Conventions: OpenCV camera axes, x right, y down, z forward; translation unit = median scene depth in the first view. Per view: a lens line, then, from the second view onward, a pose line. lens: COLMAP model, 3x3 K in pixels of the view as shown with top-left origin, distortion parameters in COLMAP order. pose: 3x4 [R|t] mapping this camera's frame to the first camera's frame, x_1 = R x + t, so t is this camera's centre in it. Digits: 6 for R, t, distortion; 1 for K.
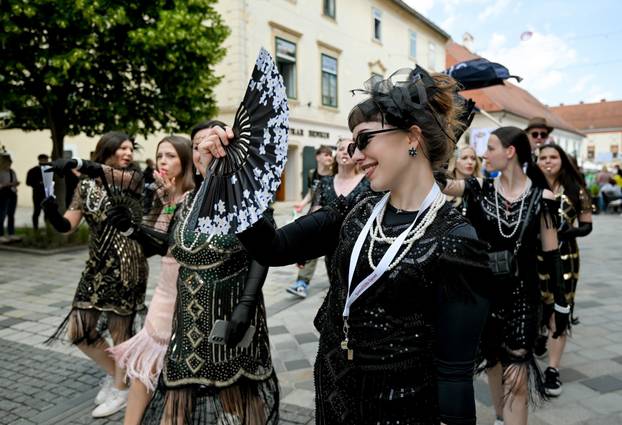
lens RADIAL K [[461.3, 0, 348.3], [0, 461.3, 198.3], [0, 0, 1]] dist [-0.004763, 0.006889]
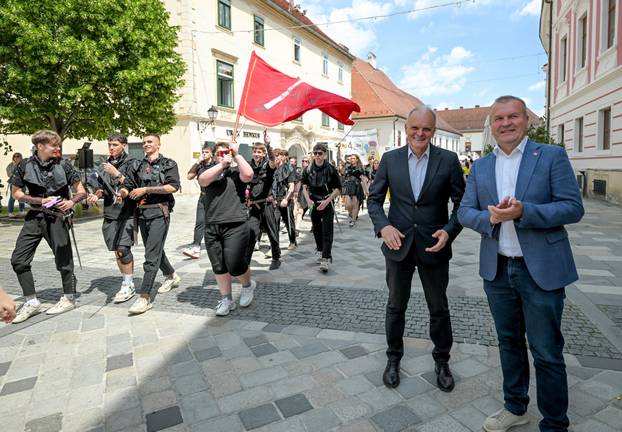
lens RADIAL K [[390.2, 0, 328.2], [0, 390.2, 184.8], [0, 0, 1]] dist [0.000978, -0.002339]
pose [[0.991904, -0.007660, 0.126758, 0.019191], [0.007483, 0.999970, 0.001872, 0.003720], [-0.126769, -0.000908, 0.991932, -0.220645]]
